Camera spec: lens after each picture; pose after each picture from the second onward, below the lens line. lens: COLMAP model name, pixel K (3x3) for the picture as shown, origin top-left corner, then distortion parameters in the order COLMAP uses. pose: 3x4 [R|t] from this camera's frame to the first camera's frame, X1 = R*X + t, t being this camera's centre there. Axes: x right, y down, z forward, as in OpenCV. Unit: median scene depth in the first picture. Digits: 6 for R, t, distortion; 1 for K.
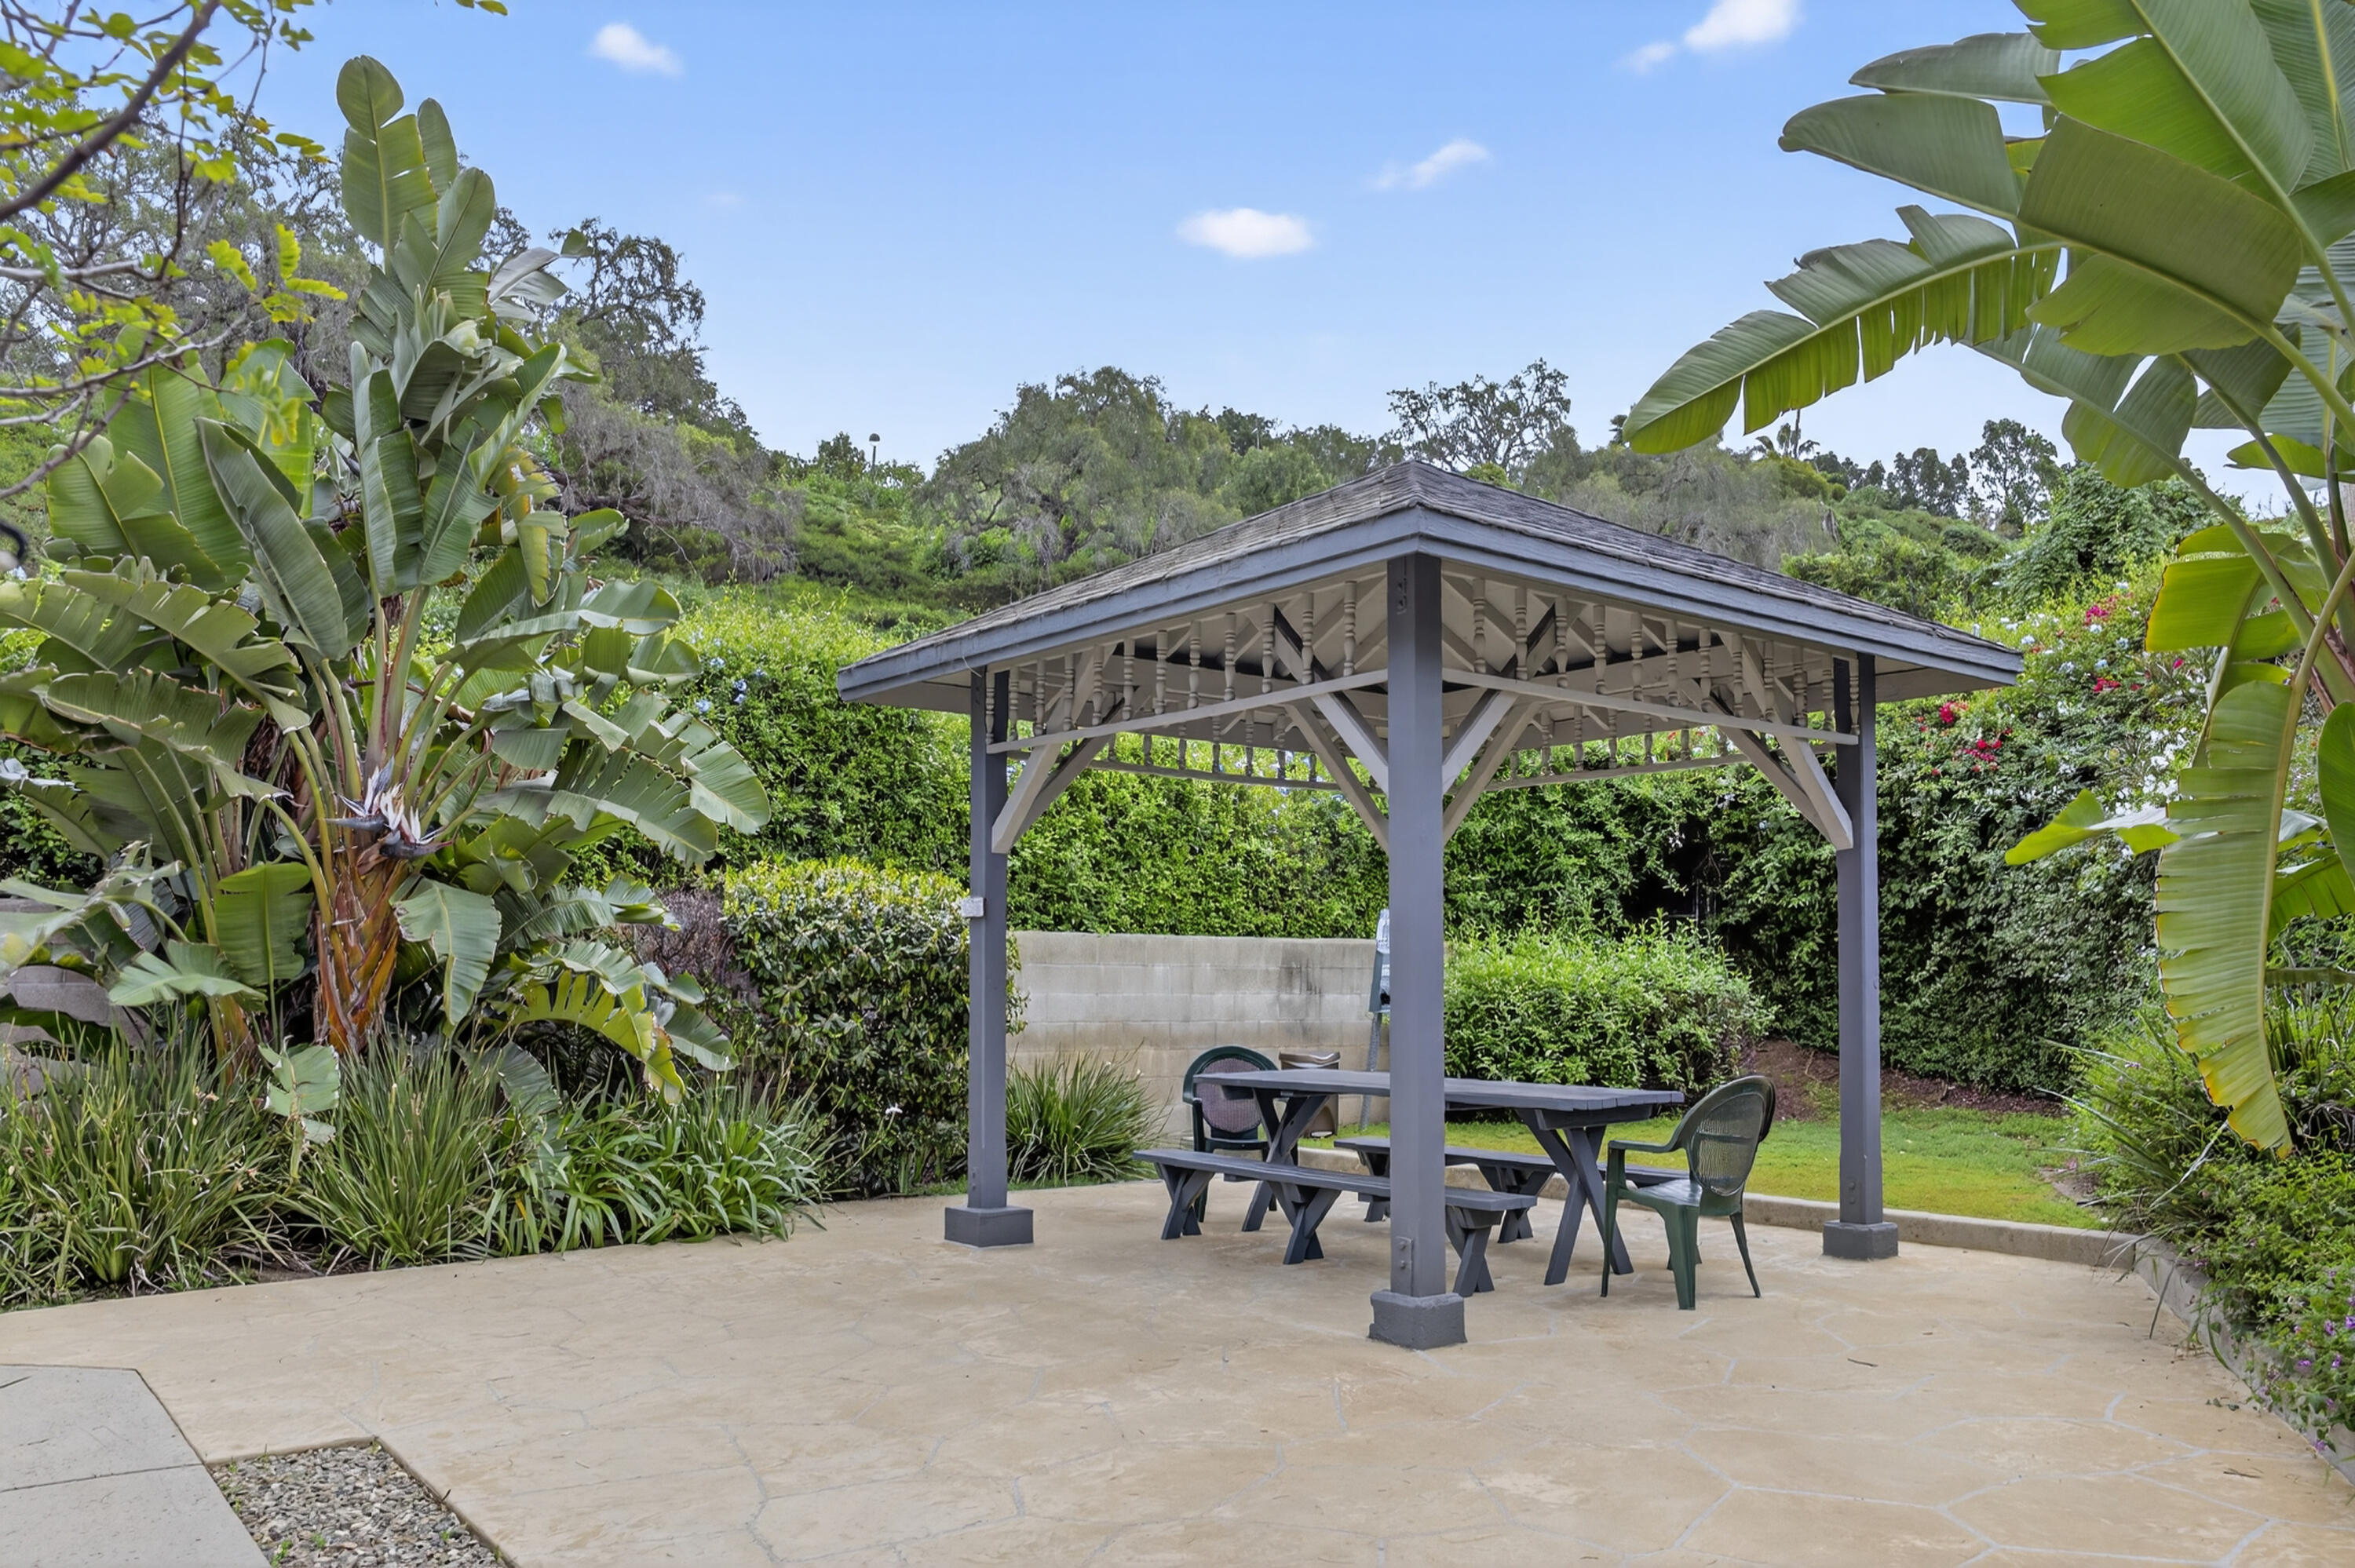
lens RADIAL K [[1646.1, 0, 1177.5], [0, 1646.1, 784.0], [0, 0, 1]] dist [-0.136746, 0.099211]
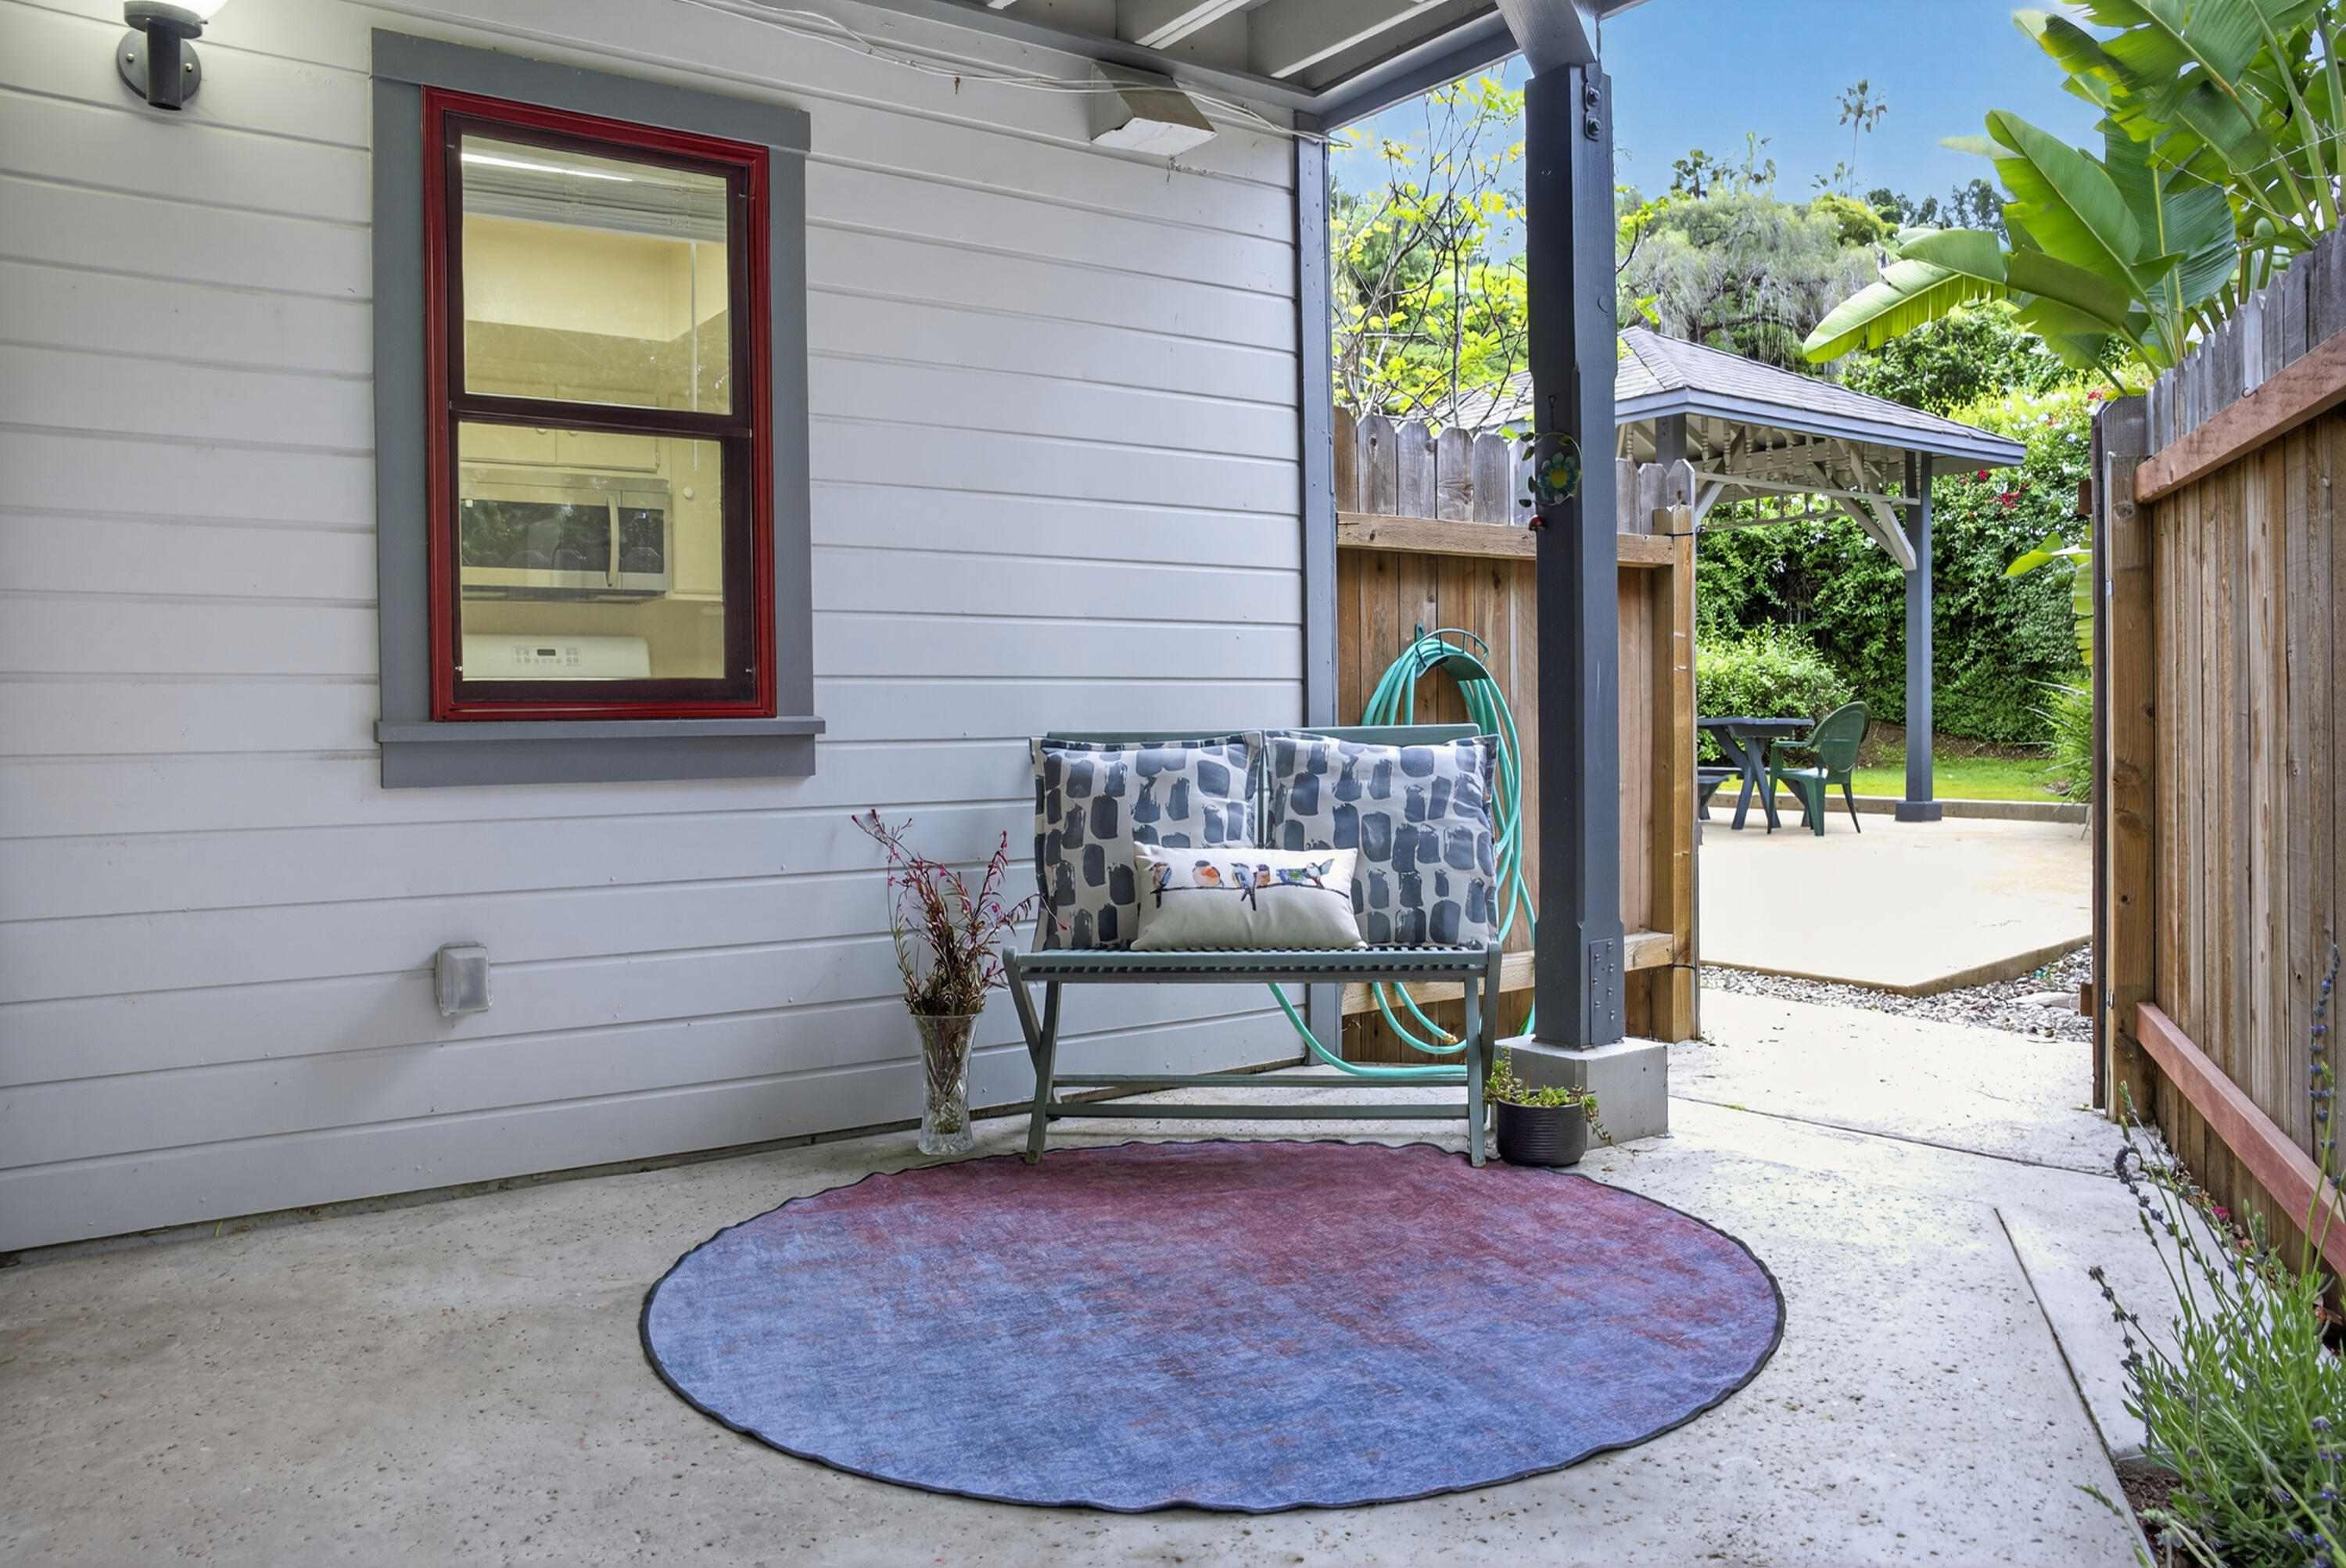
lens RADIAL K [[1739.8, 0, 1171.1], [0, 1739.8, 704.3], [0, 0, 1]] dist [-0.091843, 0.045975]
pose [[0.999750, -0.021912, -0.004507, -0.202556], [0.022262, 0.994344, 0.103852, -0.012641], [0.002206, -0.103926, 0.994583, -0.452816]]
